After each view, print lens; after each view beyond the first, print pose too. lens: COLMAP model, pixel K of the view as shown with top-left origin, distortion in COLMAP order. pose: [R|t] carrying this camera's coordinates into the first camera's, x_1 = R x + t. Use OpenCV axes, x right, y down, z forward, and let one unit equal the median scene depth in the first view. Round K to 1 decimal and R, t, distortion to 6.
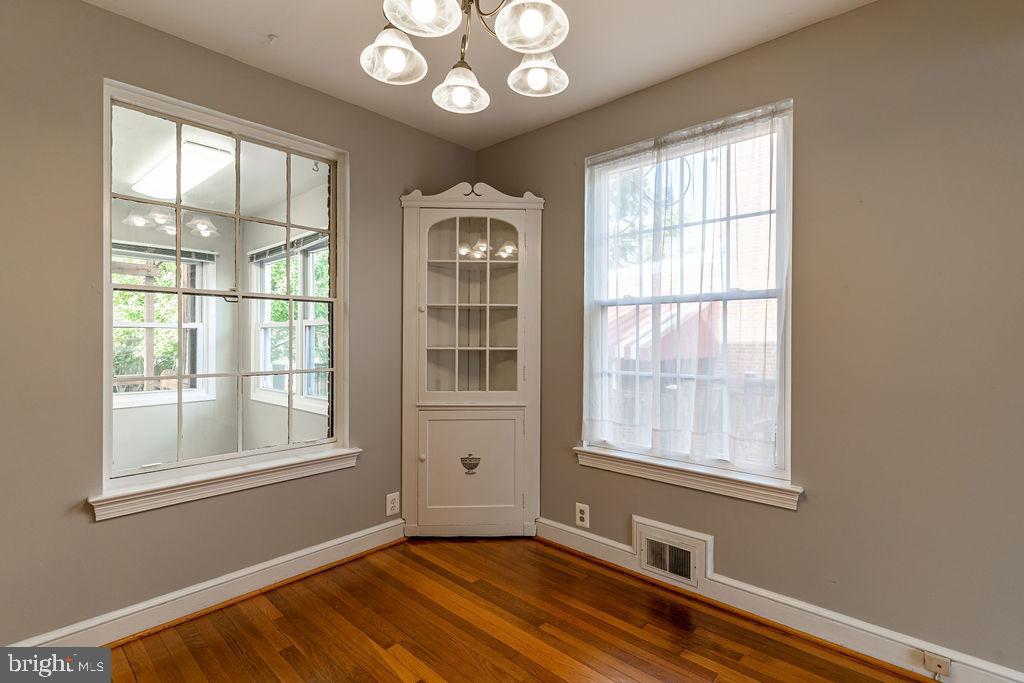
lens RADIAL K [[489.5, 0, 512.7], [0, 489.5, 339.4], [0, 0, 1]] dist [0.002784, 0.000454]
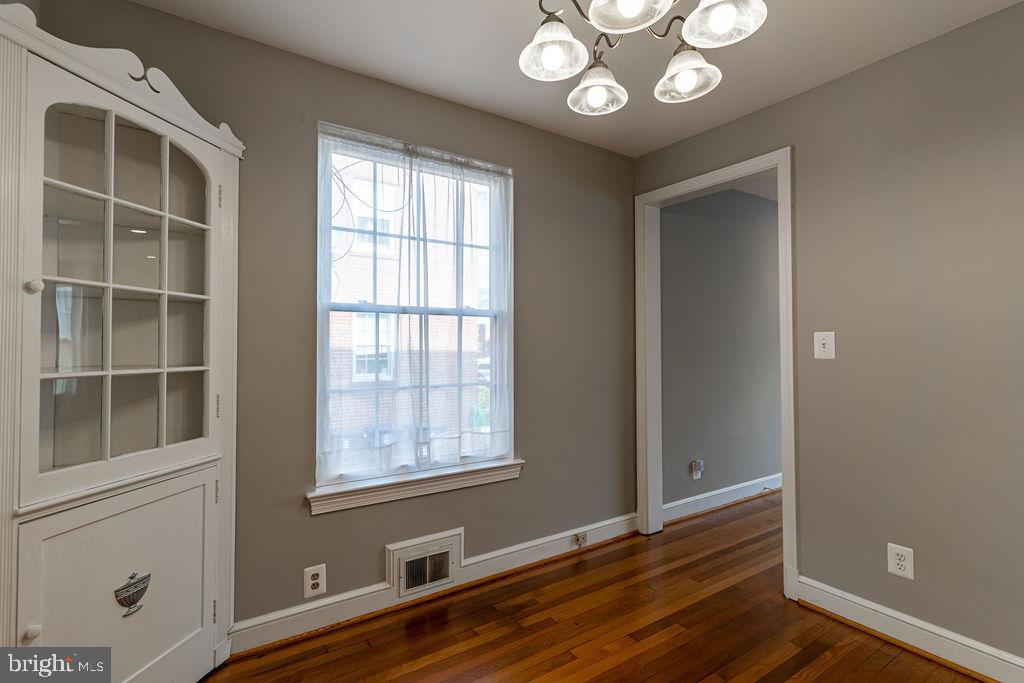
lens RADIAL K [[489.5, 0, 512.7], [0, 489.5, 339.4], [0, 0, 1]] dist [0.002784, 0.000454]
pose [[0.232880, 0.011424, 0.972438, -0.579608], [0.005097, 0.999903, -0.012968, -0.008621], [-0.972492, 0.007976, 0.232800, 0.557089]]
